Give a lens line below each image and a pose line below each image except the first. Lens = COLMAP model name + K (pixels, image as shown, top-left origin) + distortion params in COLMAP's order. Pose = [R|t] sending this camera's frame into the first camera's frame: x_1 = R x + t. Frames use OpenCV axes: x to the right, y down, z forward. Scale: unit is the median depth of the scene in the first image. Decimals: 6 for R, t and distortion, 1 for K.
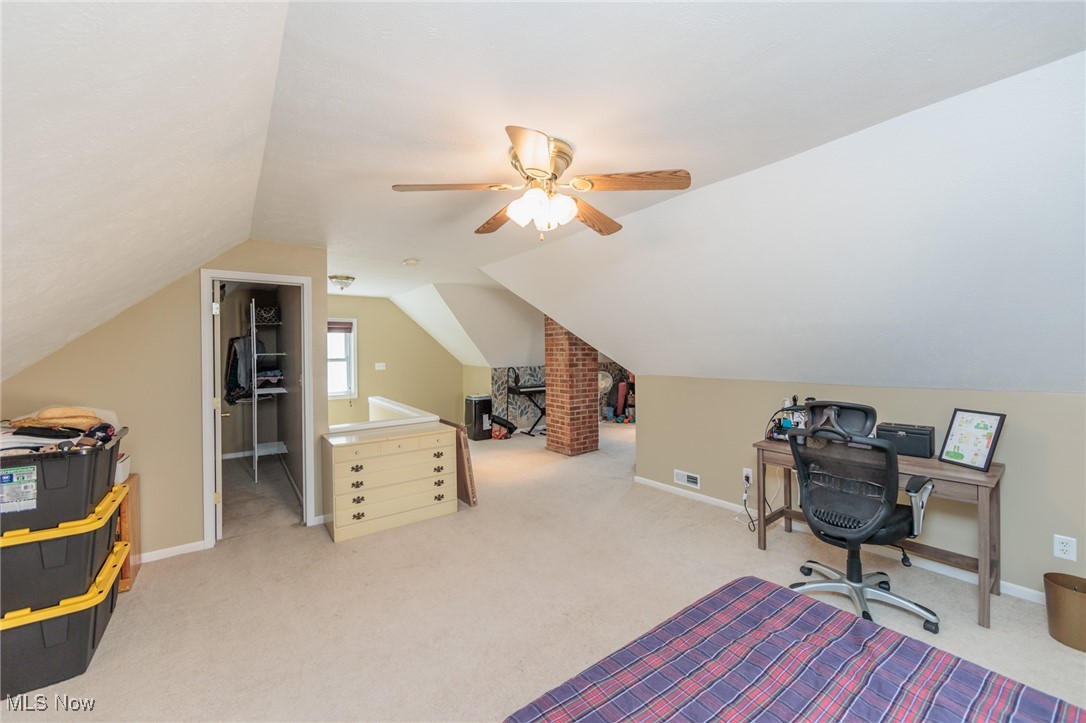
lens RADIAL K [[426.6, 0, 543.9], [0, 426.6, 348.7], [0, 0, 1]] dist [0.000056, -0.000284]
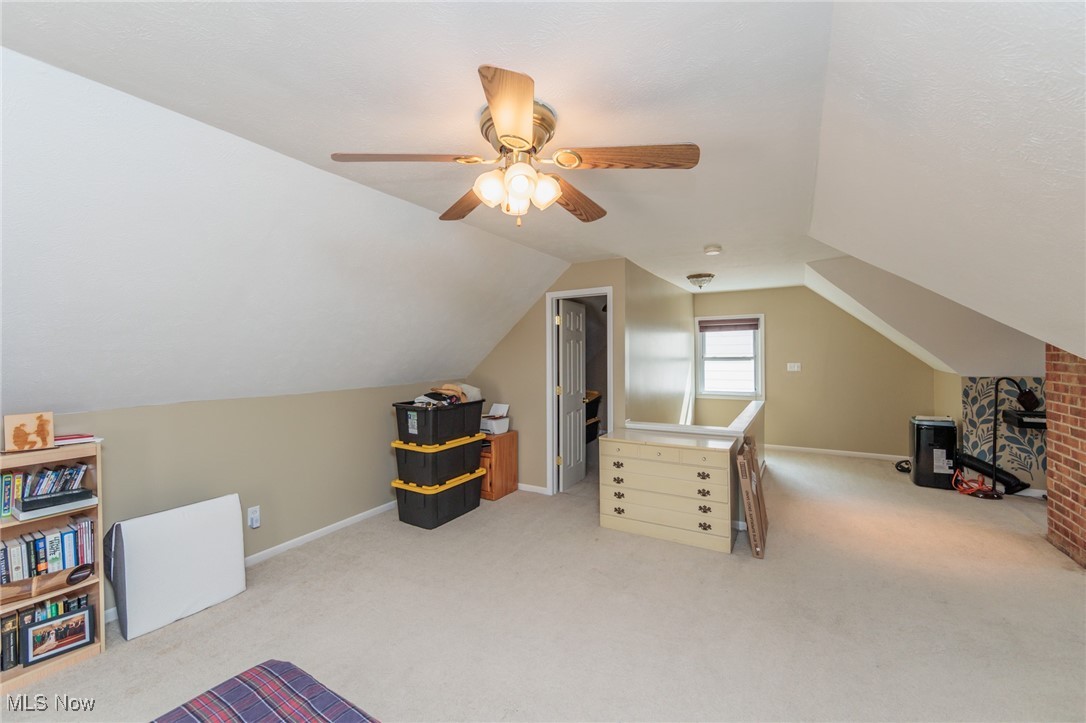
lens RADIAL K [[426.6, 0, 543.9], [0, 426.6, 348.7], [0, 0, 1]] dist [0.000056, -0.000284]
pose [[0.382957, -0.000609, -0.923766, 0.256097], [0.011516, 0.999925, 0.004115, -0.005501], [0.923694, -0.012214, 0.382935, 0.242717]]
